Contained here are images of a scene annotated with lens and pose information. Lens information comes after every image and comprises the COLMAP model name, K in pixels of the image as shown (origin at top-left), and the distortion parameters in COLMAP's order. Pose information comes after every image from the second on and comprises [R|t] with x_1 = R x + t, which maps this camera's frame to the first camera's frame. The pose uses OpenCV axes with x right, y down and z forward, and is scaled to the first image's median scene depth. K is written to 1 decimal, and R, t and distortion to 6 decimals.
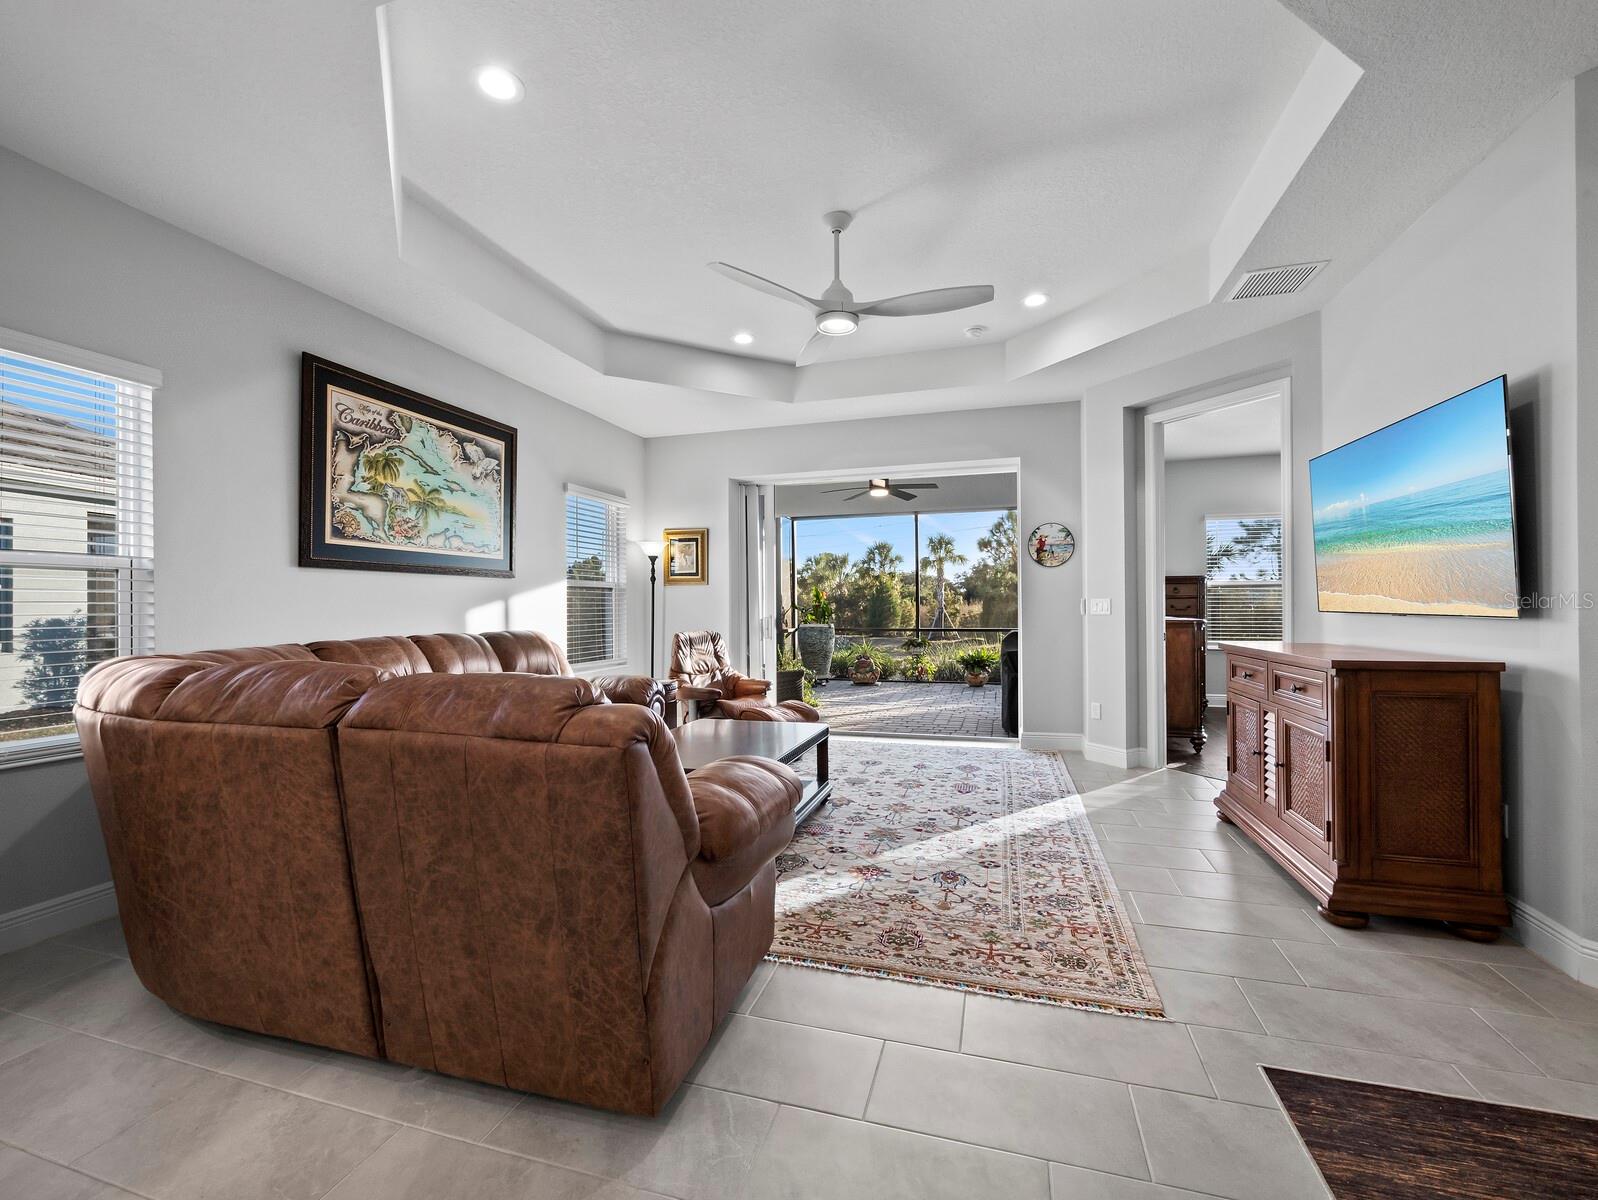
lens RADIAL K [[676.9, 0, 794.9], [0, 676.9, 604.0], [0, 0, 1]] dist [-0.005854, 0.000680]
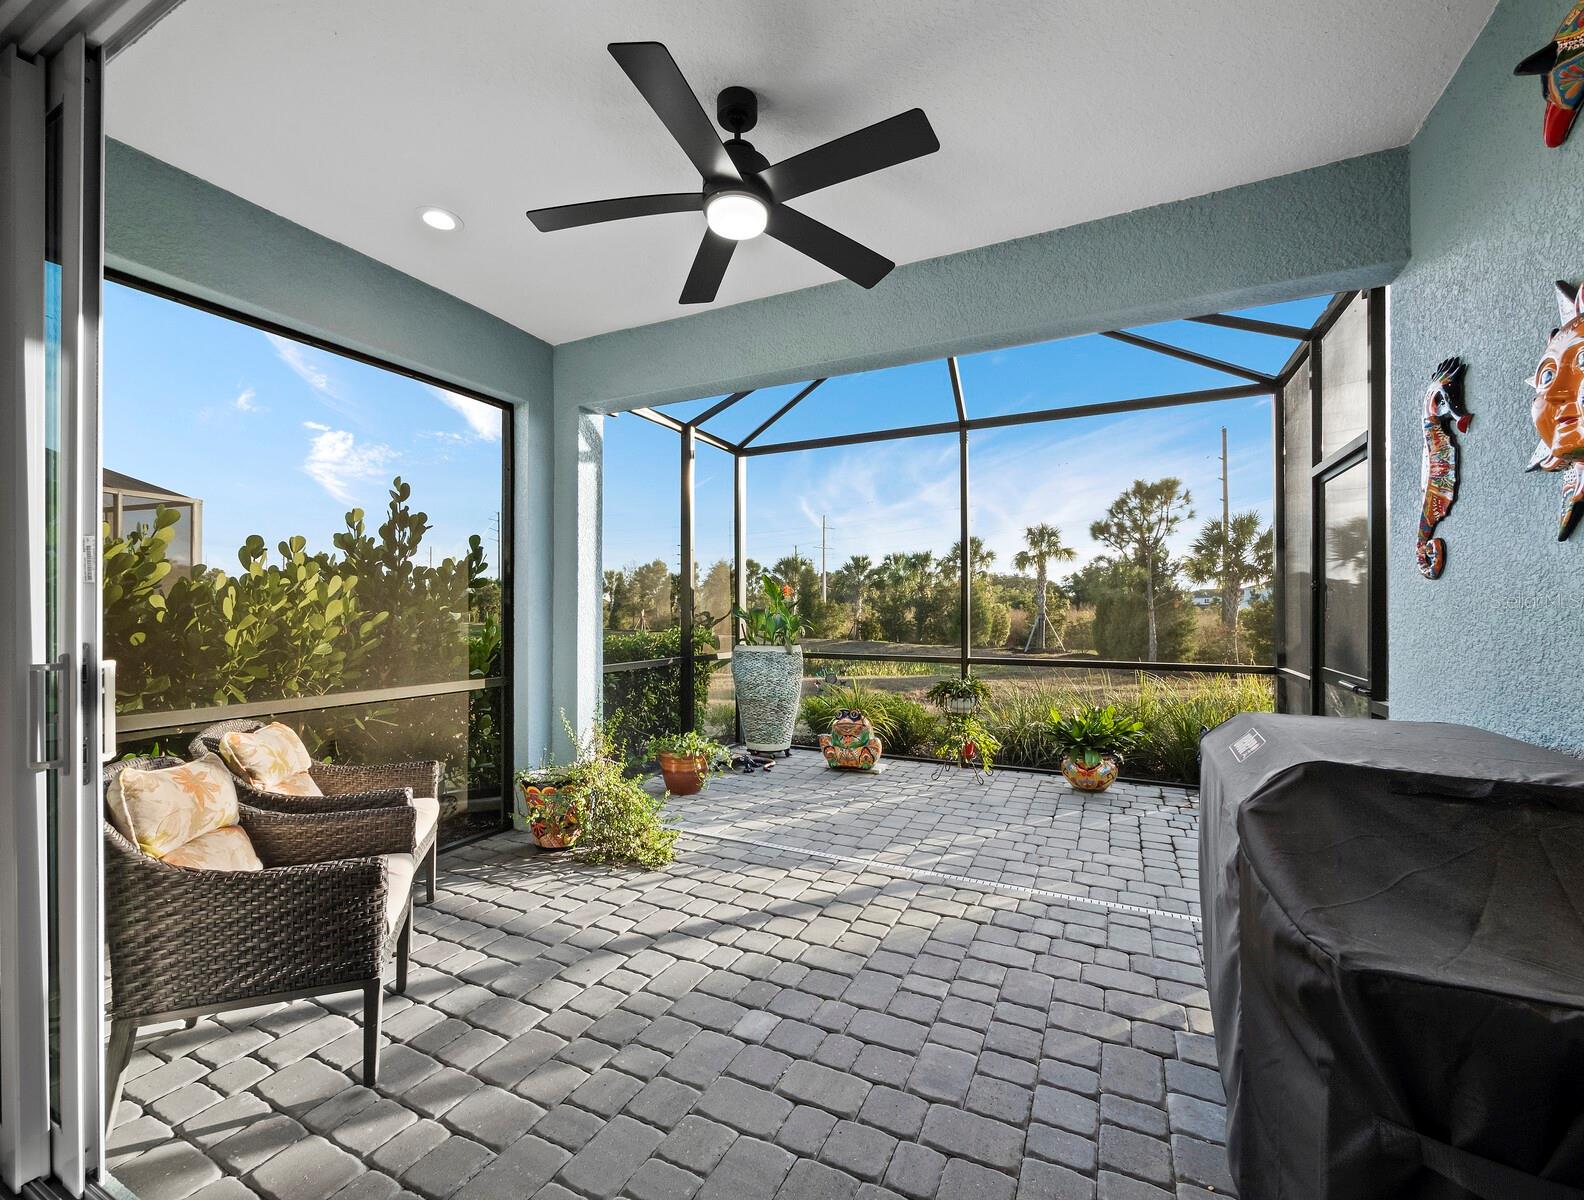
lens RADIAL K [[678.9, 0, 789.2], [0, 678.9, 610.7], [0, 0, 1]] dist [0.000128, -0.000016]
pose [[0.988557, 0.007748, -0.150648, 0.035154], [-0.007110, 0.999963, 0.004777, 0.000177], [0.150679, -0.003651, 0.988576, 0.133950]]
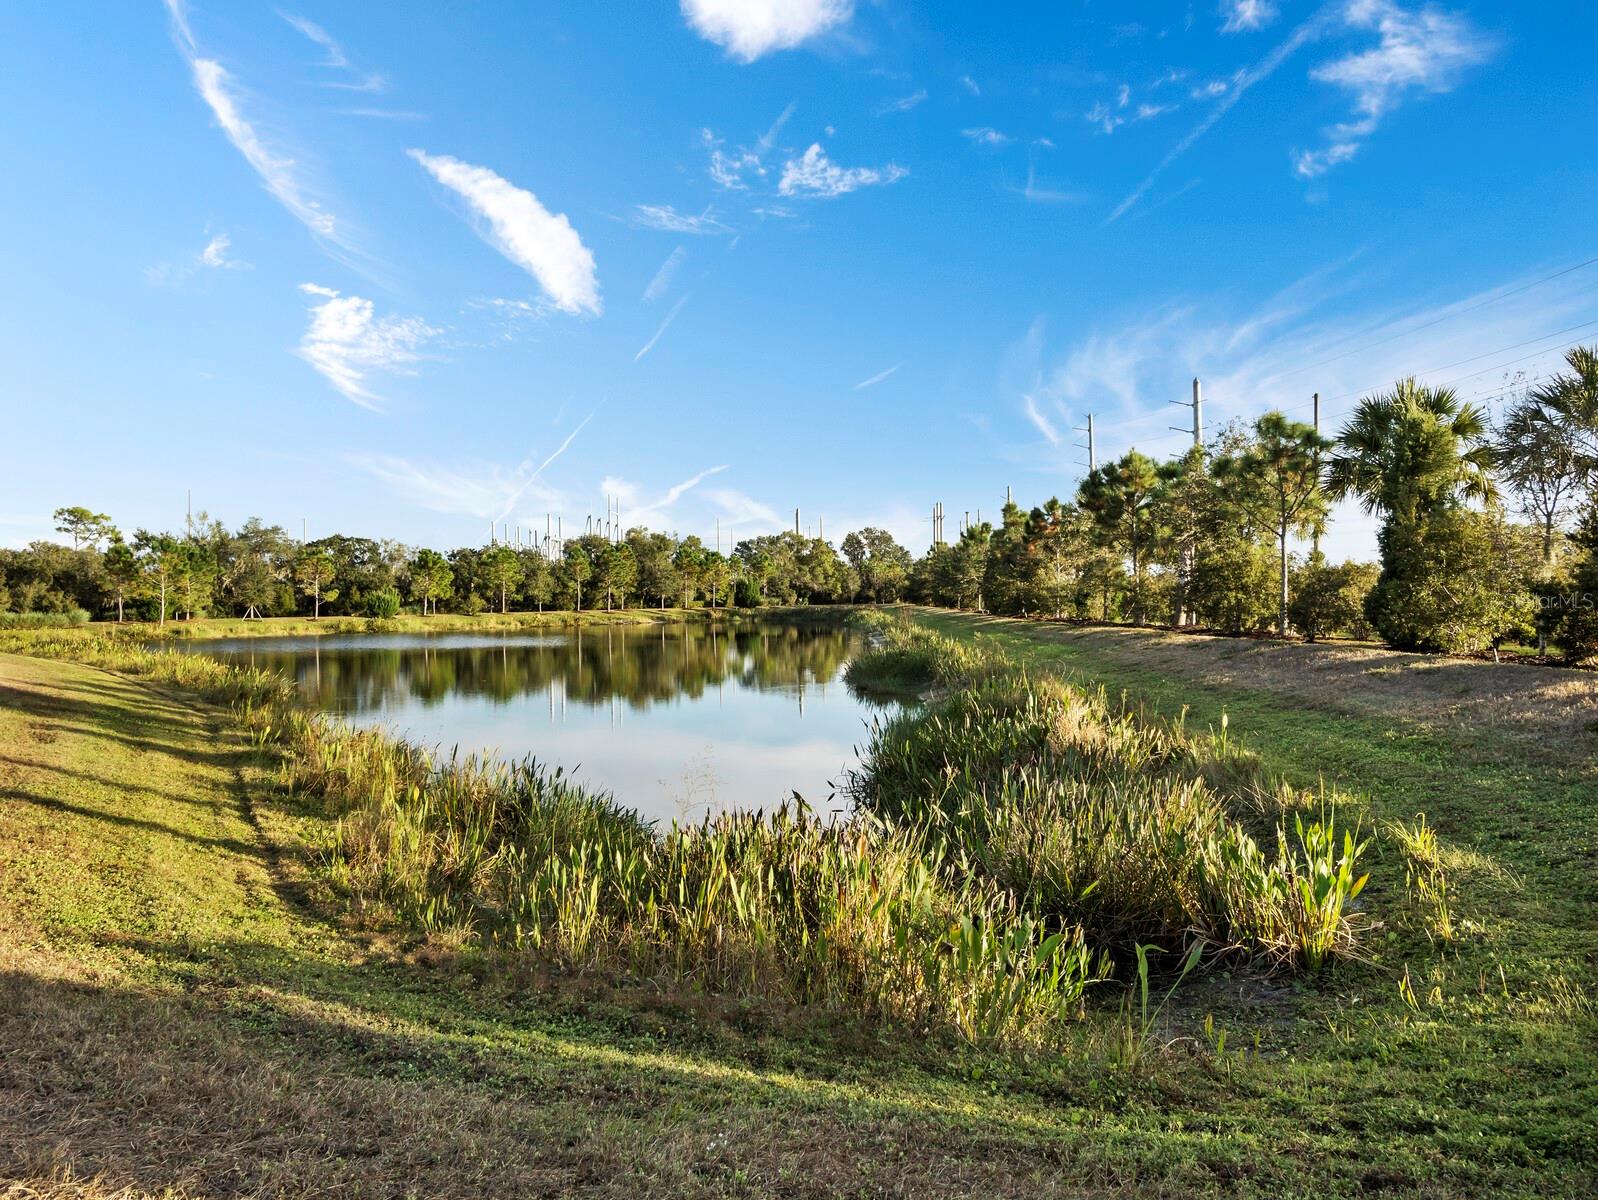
lens RADIAL K [[1179.6, 0, 792.4], [0, 1179.6, 603.4], [0, 0, 1]] dist [0.000119, 0.002316]
pose [[0.637768, 0.000889, -0.770228, 0.154836], [0.014410, 0.999811, 0.013086, 0.017069], [0.770094, -0.019445, 0.637634, 0.649001]]
